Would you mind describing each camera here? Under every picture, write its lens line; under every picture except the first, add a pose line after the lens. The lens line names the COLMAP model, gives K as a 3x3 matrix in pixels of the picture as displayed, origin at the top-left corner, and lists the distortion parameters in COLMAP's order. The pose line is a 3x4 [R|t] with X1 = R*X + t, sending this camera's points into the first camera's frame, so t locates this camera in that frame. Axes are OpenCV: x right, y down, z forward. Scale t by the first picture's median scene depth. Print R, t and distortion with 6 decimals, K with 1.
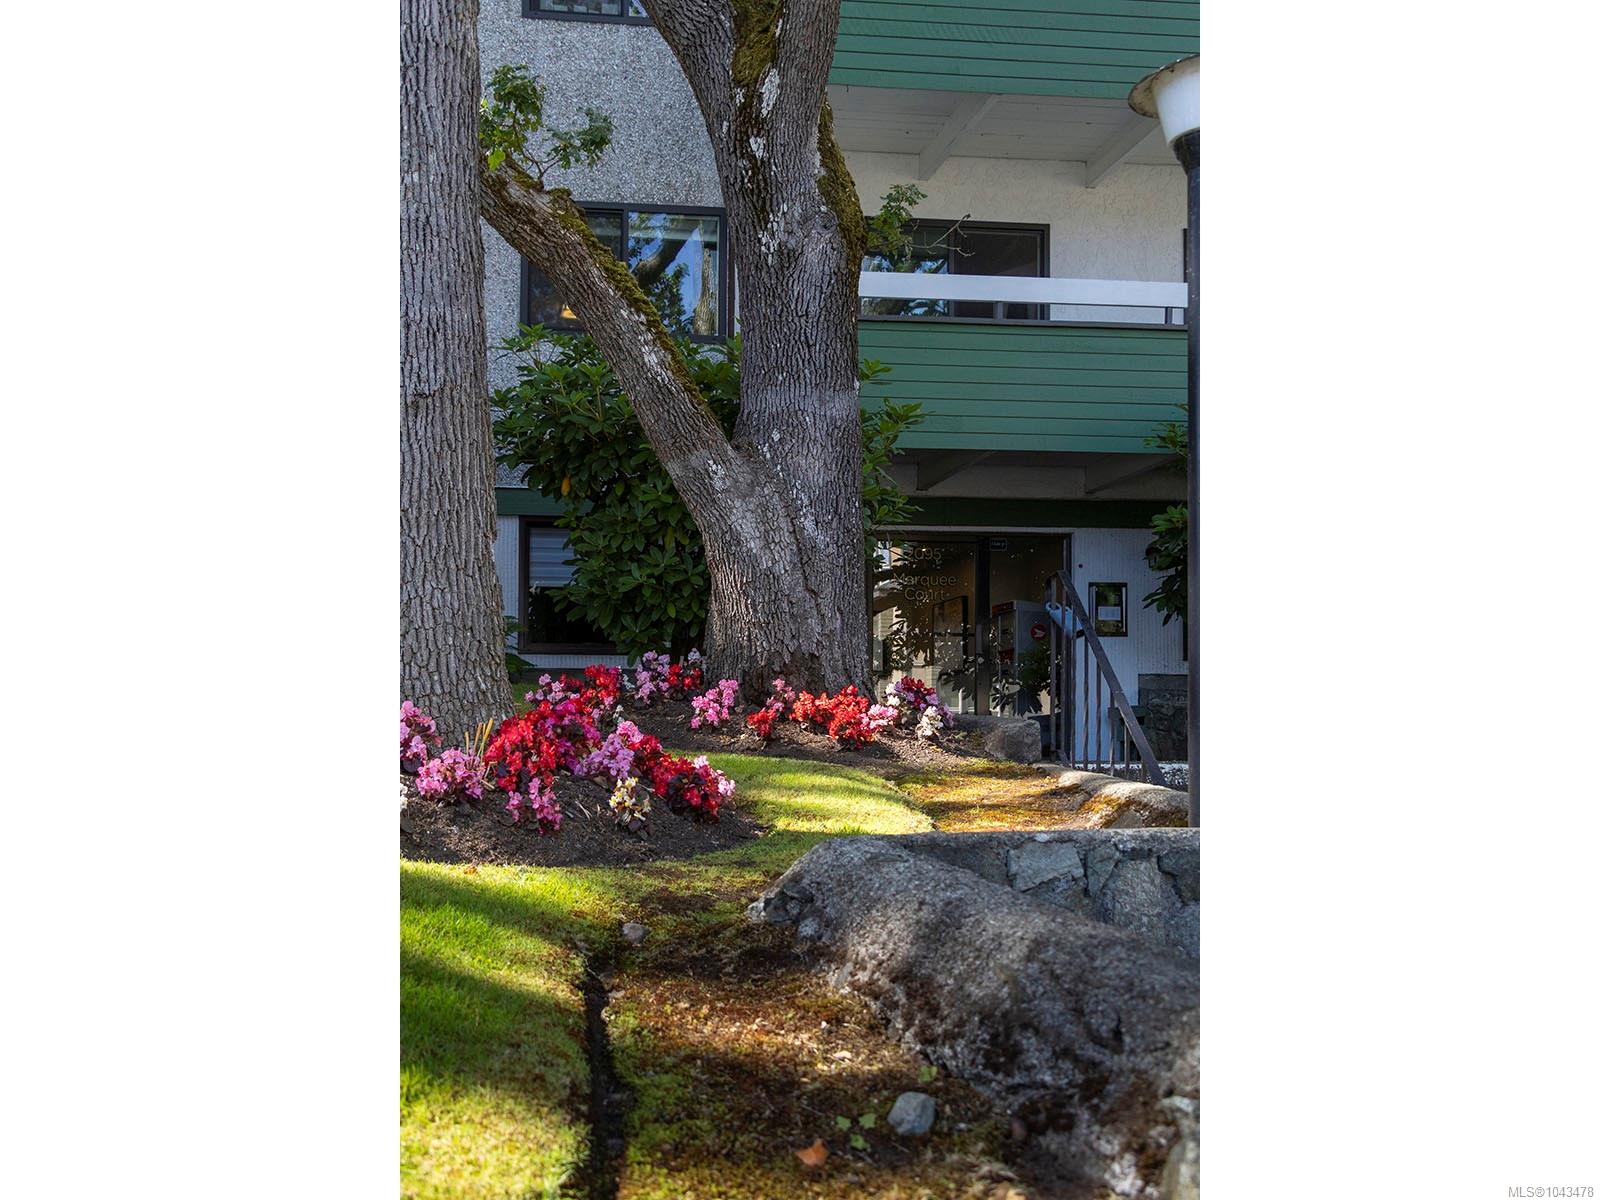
lens RADIAL K [[1707.4, 0, 954.6], [0, 1707.4, 728.7], [0, 0, 1]] dist [0.003902, 0.000000]
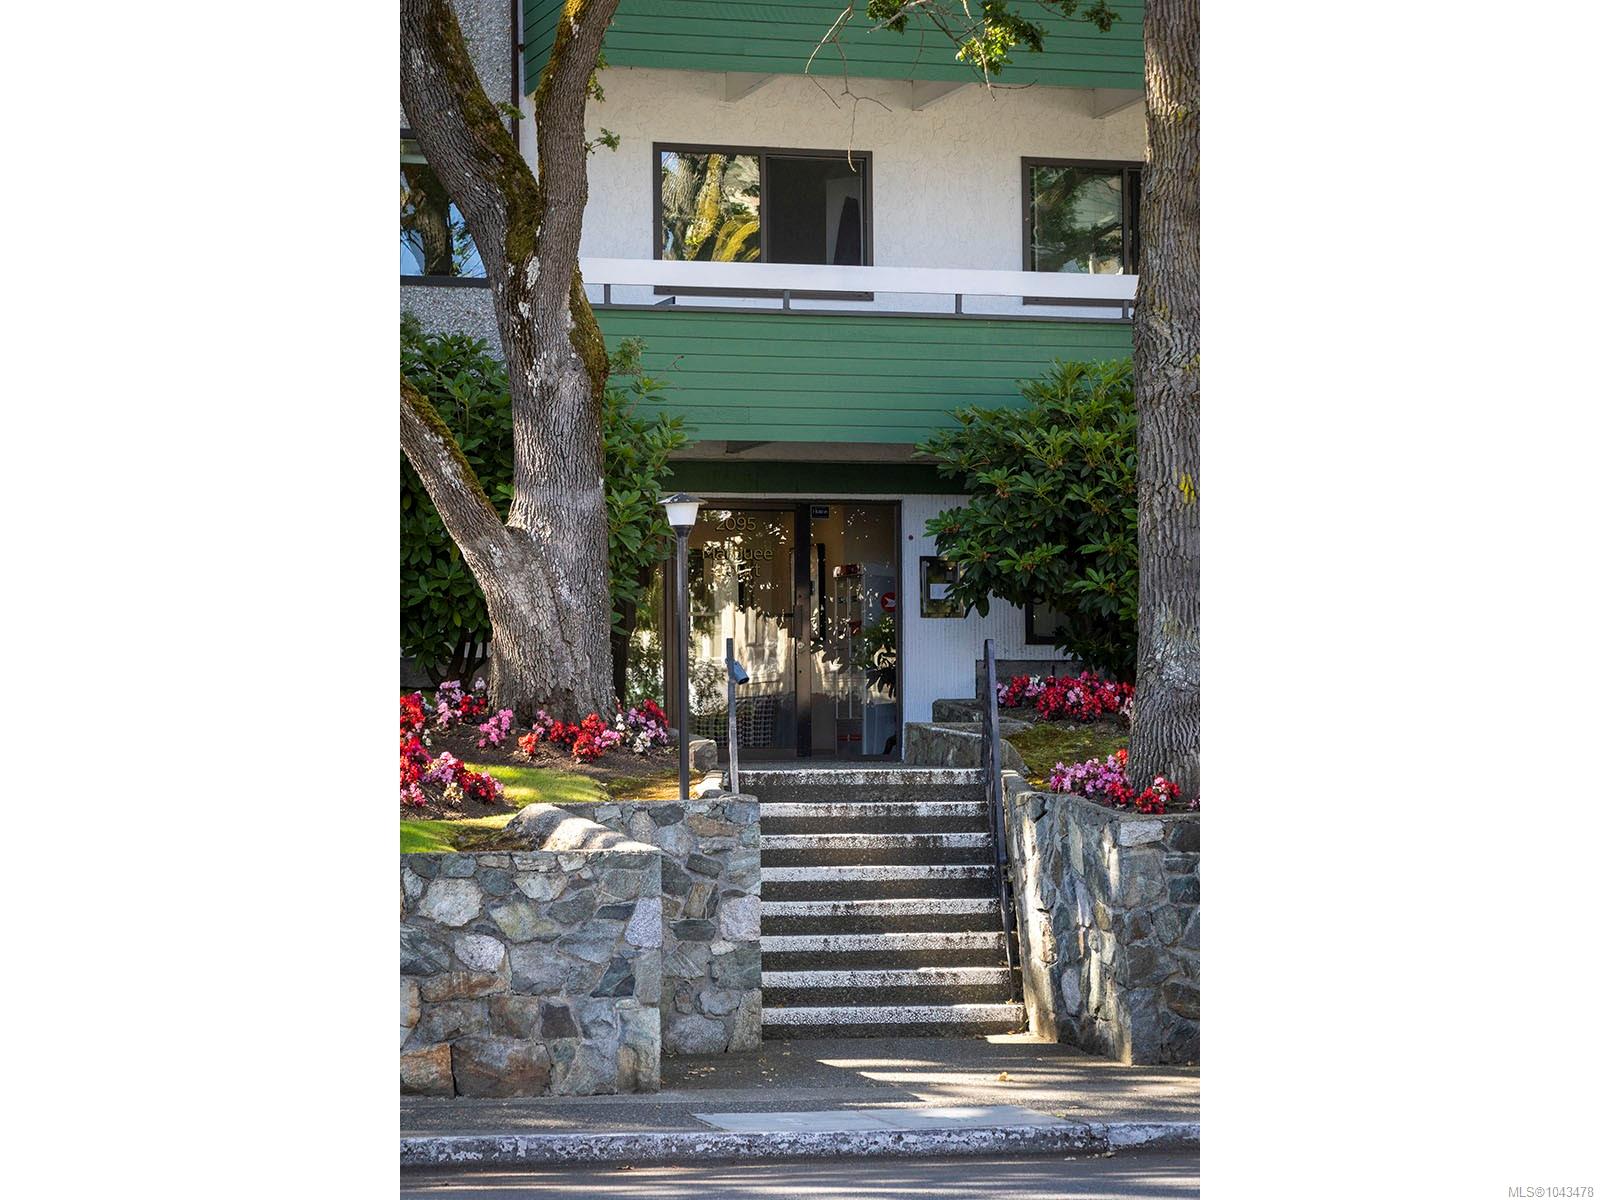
lens RADIAL K [[4994.3, 0, 799.2], [0, 4994.3, 599.9], [0, 0, 1]] dist [-0.053503, 0.000000]
pose [[0.996355, -0.009297, -0.084798, 0.428938], [0.008837, 0.999944, -0.005803, -0.088788], [0.084847, 0.005033, 0.996381, -2.878620]]
